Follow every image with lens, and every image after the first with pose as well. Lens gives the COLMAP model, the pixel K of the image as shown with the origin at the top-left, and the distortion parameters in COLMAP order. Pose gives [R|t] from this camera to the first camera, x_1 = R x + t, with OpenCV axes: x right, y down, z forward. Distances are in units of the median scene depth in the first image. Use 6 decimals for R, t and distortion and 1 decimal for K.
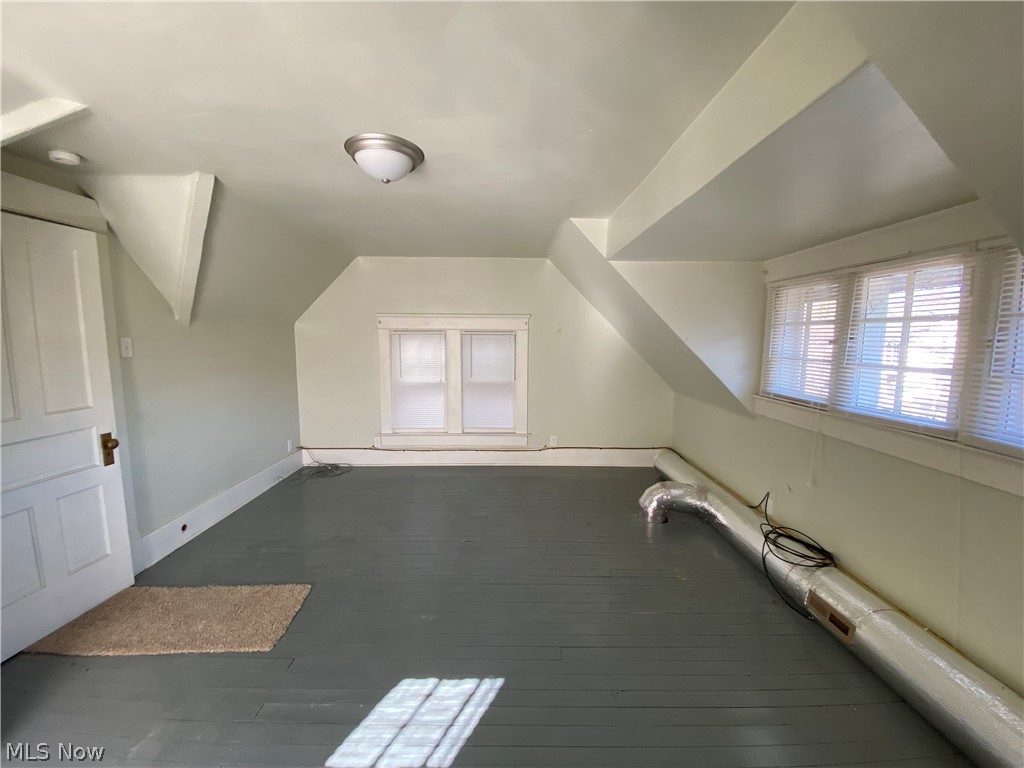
lens RADIAL K [[419.3, 0, 508.5], [0, 419.3, 384.1], [0, 0, 1]] dist [0.001496, -0.005049]
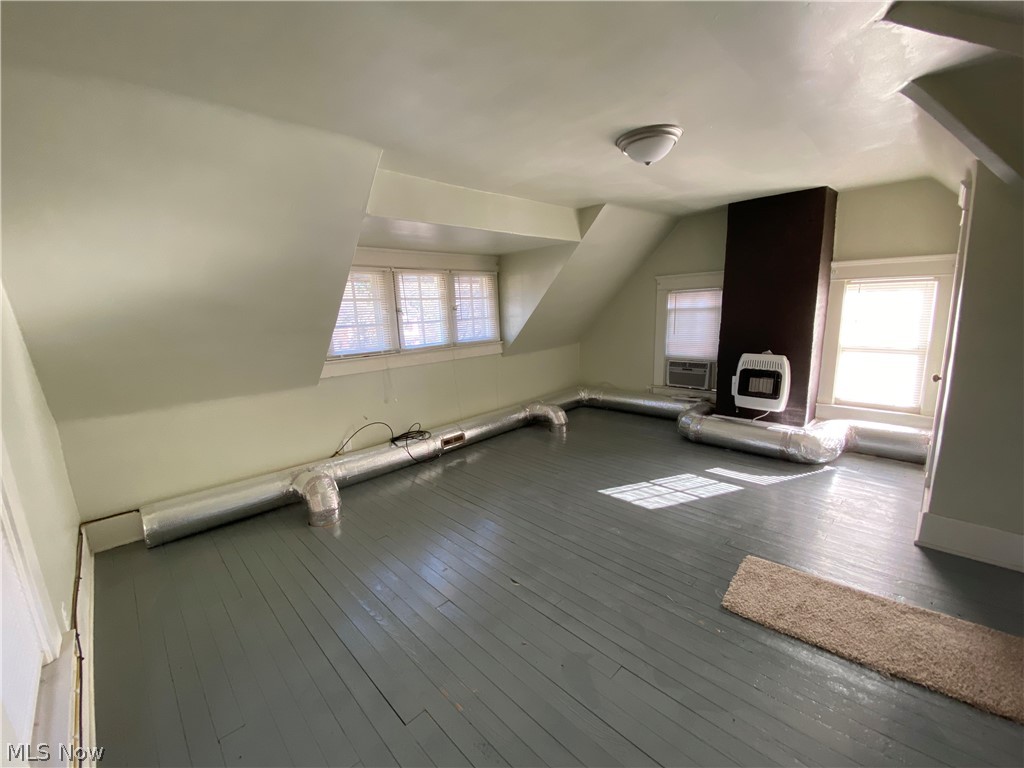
lens RADIAL K [[419.3, 0, 505.1], [0, 419.3, 389.0], [0, 0, 1]] dist [0.001496, -0.005049]
pose [[-0.699864, -0.099314, 0.707338, -0.941847], [0.124731, 0.958078, 0.257933, -0.220884], [-0.703301, 0.268745, -0.658137, 2.309171]]
